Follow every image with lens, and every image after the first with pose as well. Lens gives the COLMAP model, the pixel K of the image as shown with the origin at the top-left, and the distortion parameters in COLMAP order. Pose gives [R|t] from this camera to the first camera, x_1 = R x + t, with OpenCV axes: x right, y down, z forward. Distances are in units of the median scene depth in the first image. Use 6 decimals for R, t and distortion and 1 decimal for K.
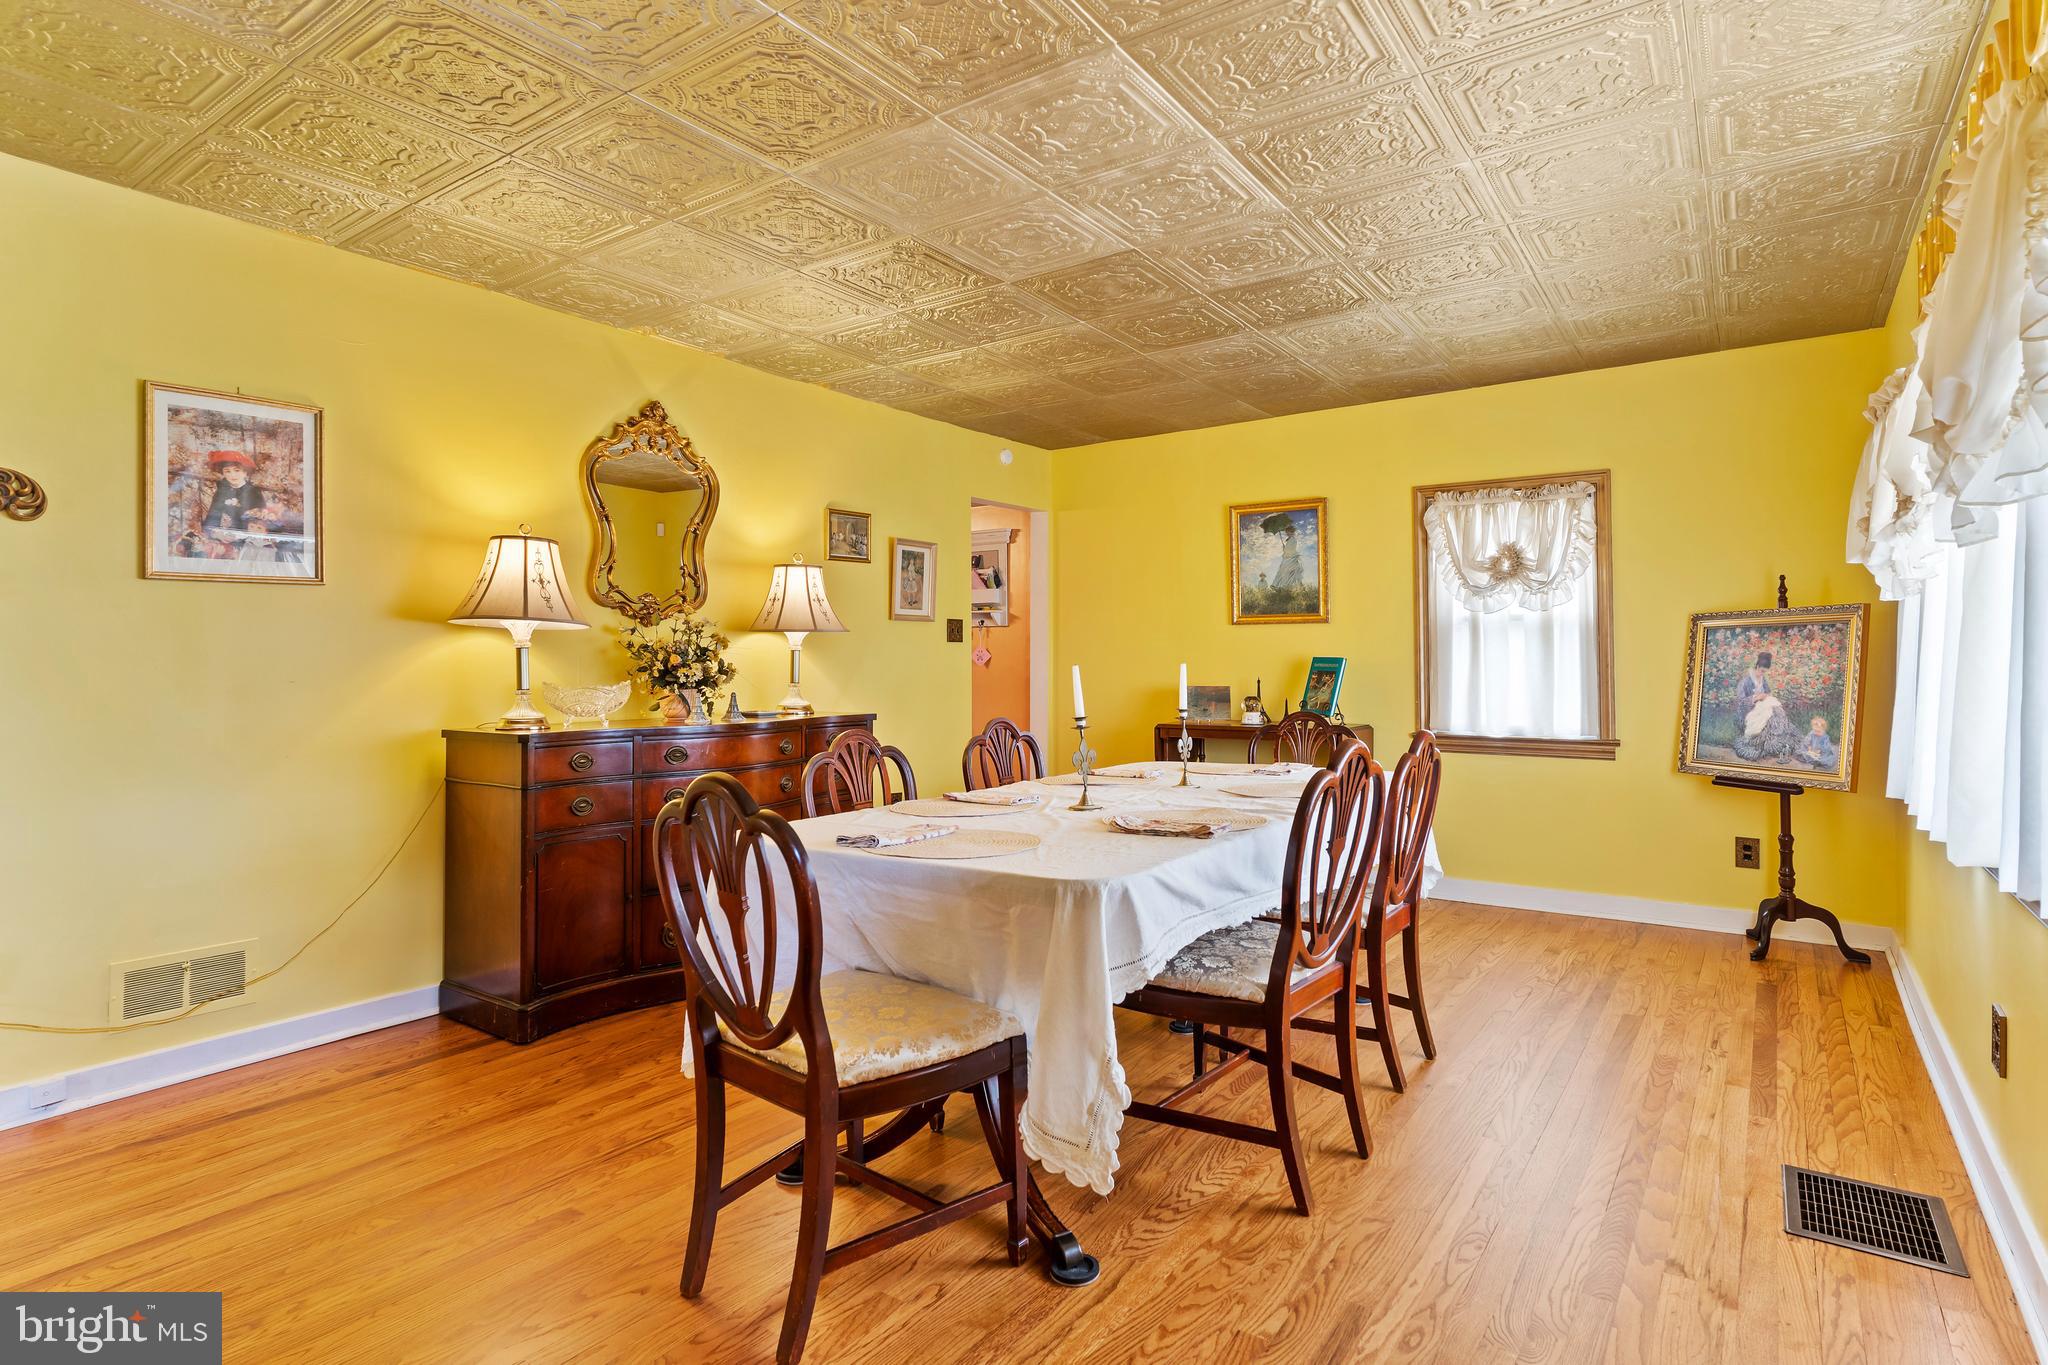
lens RADIAL K [[1046.2, 0, 1015.5], [0, 1046.2, 688.9], [0, 0, 1]] dist [-0.006056, 0.000060]
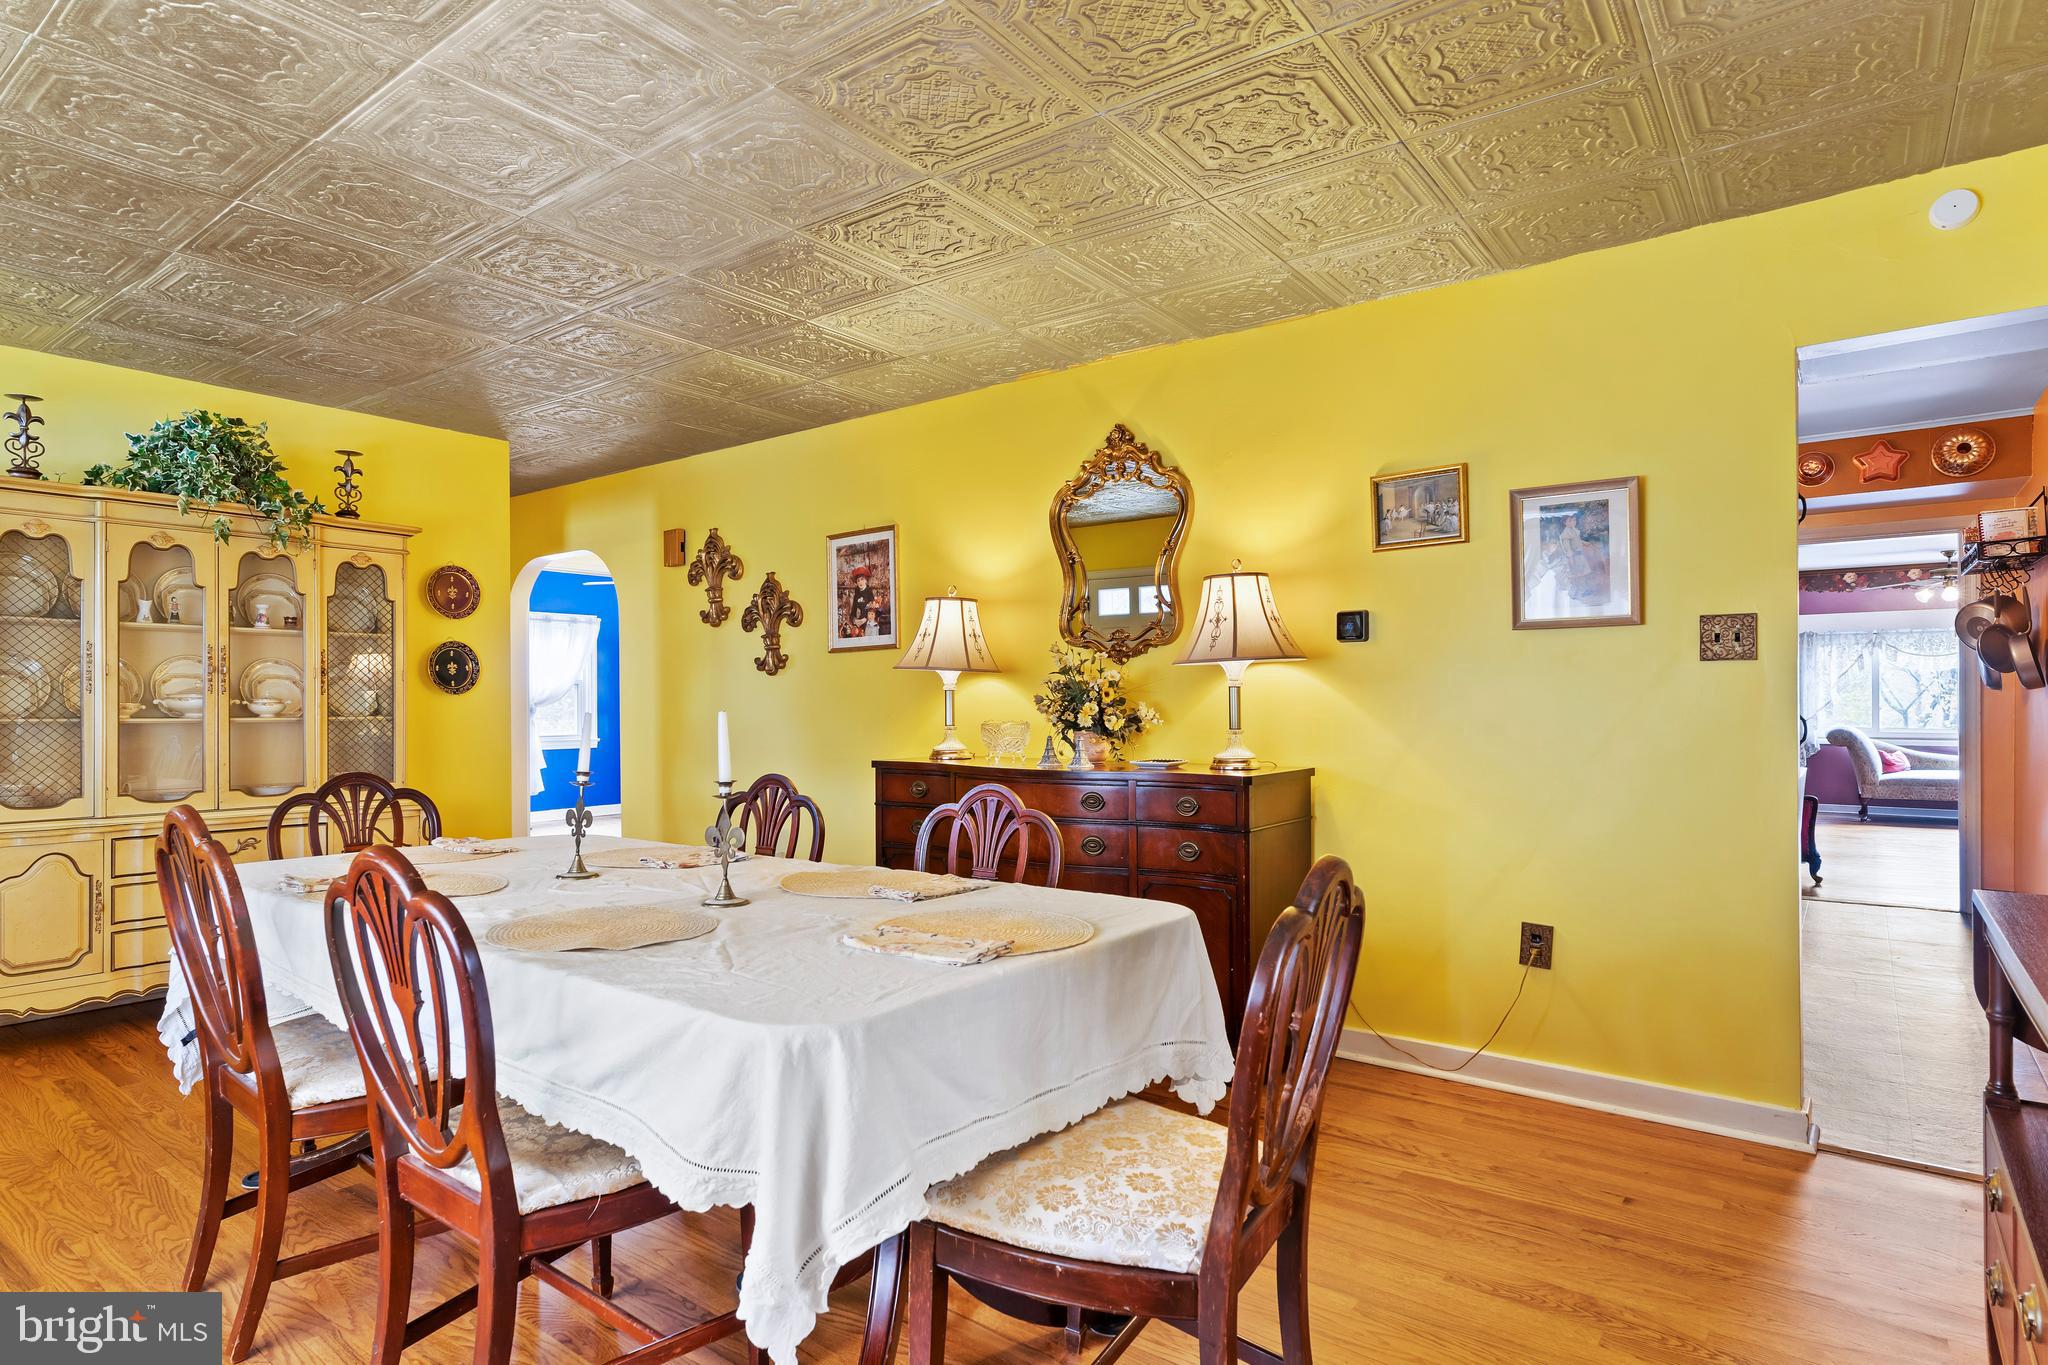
lens RADIAL K [[1100.9, 0, 1021.5], [0, 1100.9, 712.1], [0, 0, 1]] dist [0.002199, 0.000233]
pose [[-0.020977, 0.008003, -0.999748, 0.741791], [-0.022952, 0.999701, 0.008485, -0.026859], [0.999516, 0.023124, -0.020787, 1.072203]]
